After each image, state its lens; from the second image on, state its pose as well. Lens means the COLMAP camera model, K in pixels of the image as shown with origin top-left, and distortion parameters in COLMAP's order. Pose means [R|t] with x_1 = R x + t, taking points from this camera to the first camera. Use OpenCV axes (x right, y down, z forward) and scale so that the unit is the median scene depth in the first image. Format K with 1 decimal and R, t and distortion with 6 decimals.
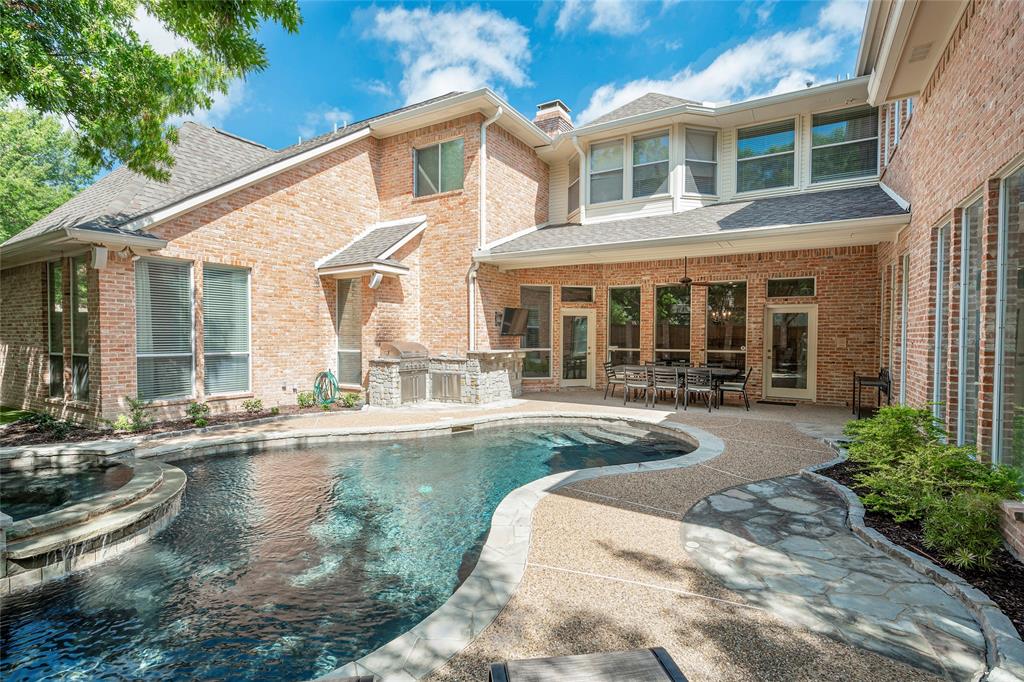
lens RADIAL K [[485.3, 0, 514.6], [0, 485.3, 343.5], [0, 0, 1]] dist [0.002299, -0.000152]
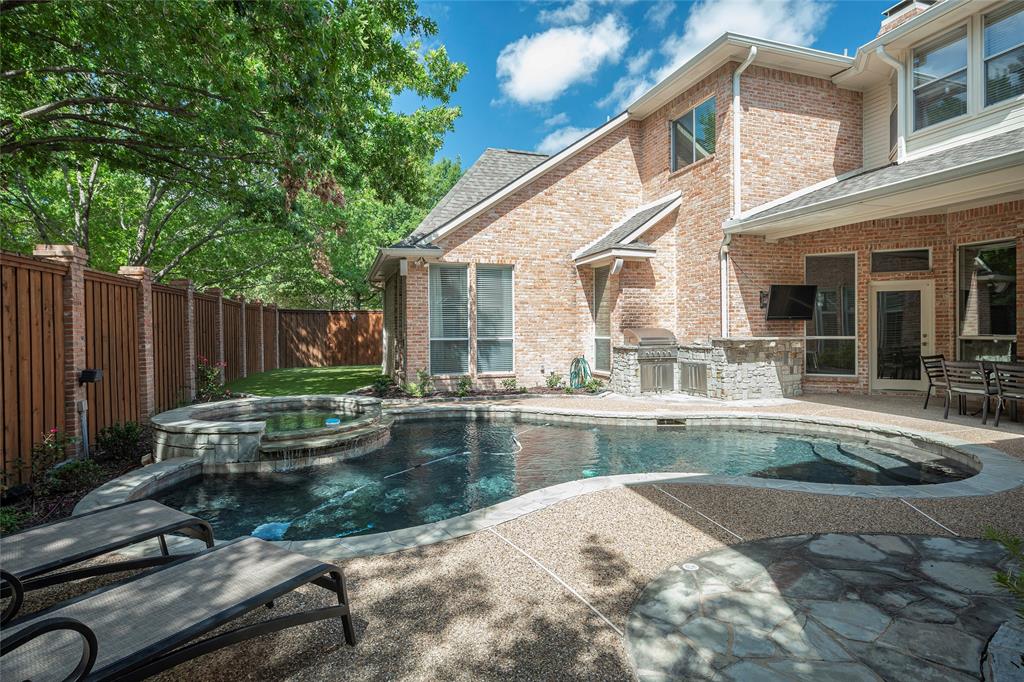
lens RADIAL K [[521.3, 0, 515.6], [0, 521.3, 331.1], [0, 0, 1]] dist [-0.010951, 0.004505]
pose [[0.760344, -0.006488, -0.649488, 0.244921], [-0.000796, 0.999940, -0.010921, 0.014128], [0.649520, 0.008821, 0.760294, 0.060278]]
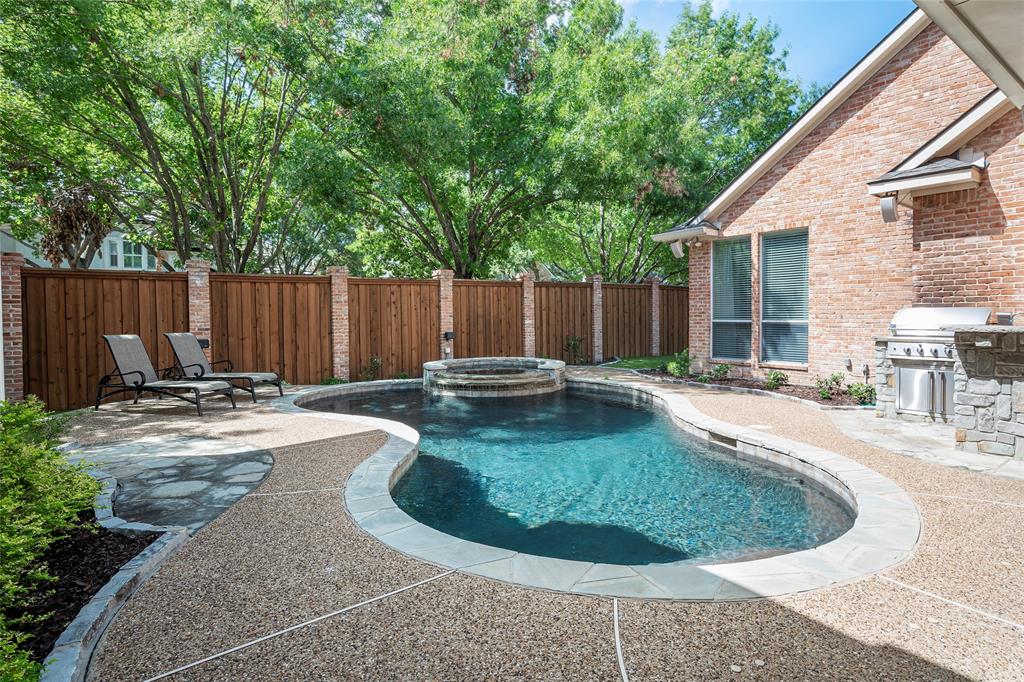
lens RADIAL K [[521.3, 0, 518.2], [0, 521.3, 324.0], [0, 0, 1]] dist [-0.010951, 0.004505]
pose [[-0.381254, 0.015804, -0.924335, 0.512323], [-0.009700, 0.999730, 0.021094, 0.007821], [0.924420, 0.017008, -0.380997, 0.816581]]
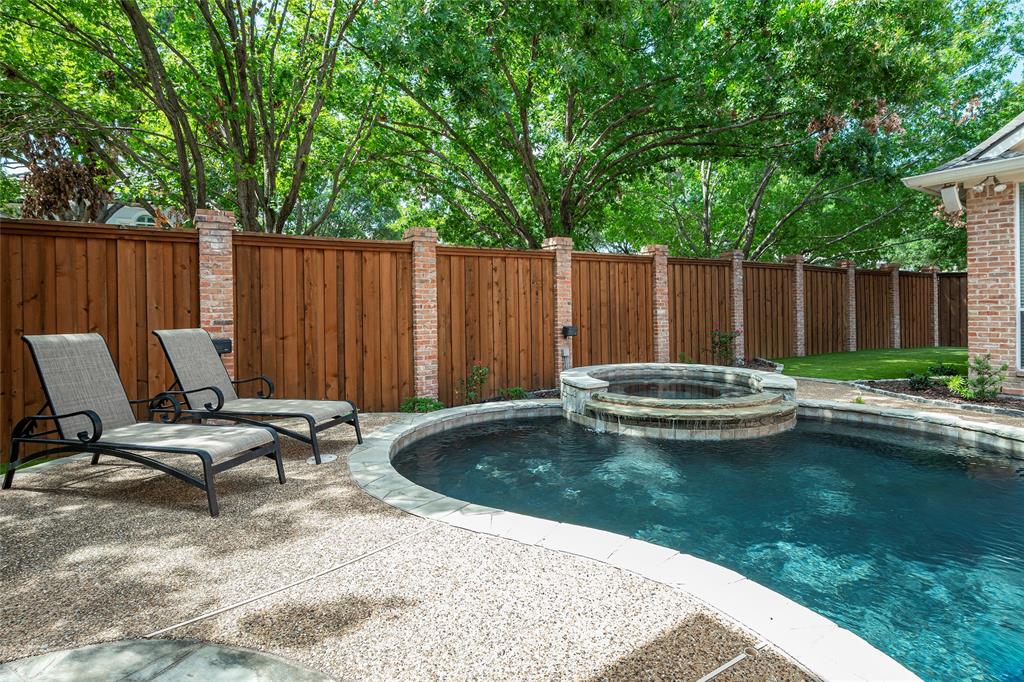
lens RADIAL K [[485.3, 0, 493.4], [0, 485.3, 307.8], [0, 0, 1]] dist [0.002299, -0.000152]
pose [[-0.415001, 0.000036, -0.909821, 0.230899], [-0.009142, 0.999949, 0.004210, 0.021085], [0.909775, 0.010065, -0.414980, 0.435039]]
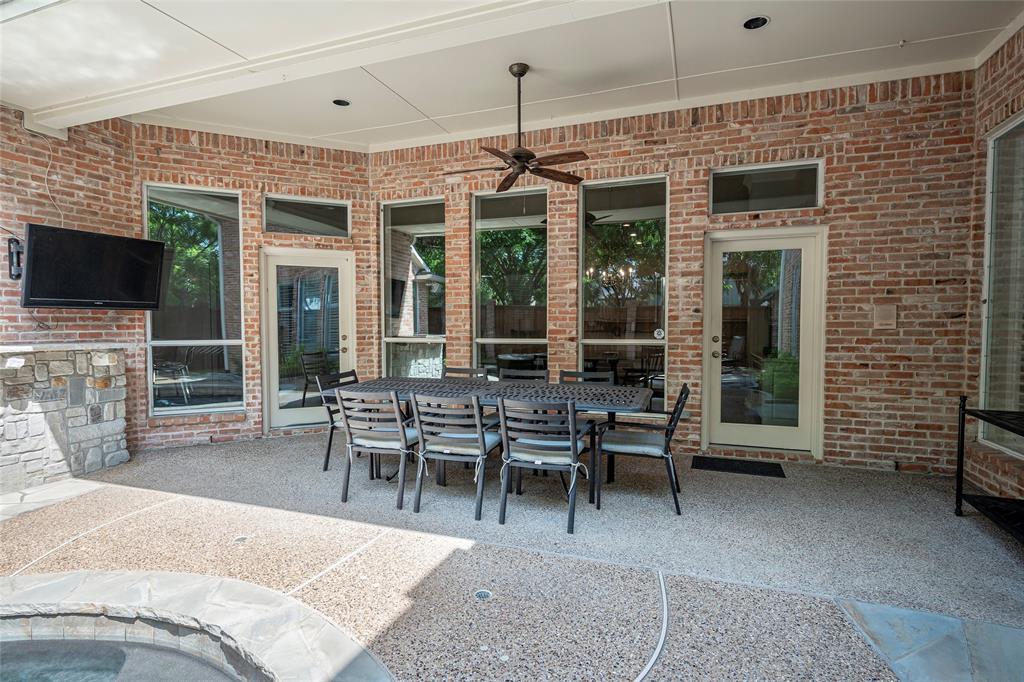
lens RADIAL K [[521.3, 0, 510.9], [0, 521.3, 339.6], [0, 0, 1]] dist [-0.010951, 0.004505]
pose [[0.983643, -0.011539, 0.179757, 0.283146], [0.009909, 0.999901, 0.009959, 0.009472], [-0.179854, -0.008015, 0.983661, 0.624958]]
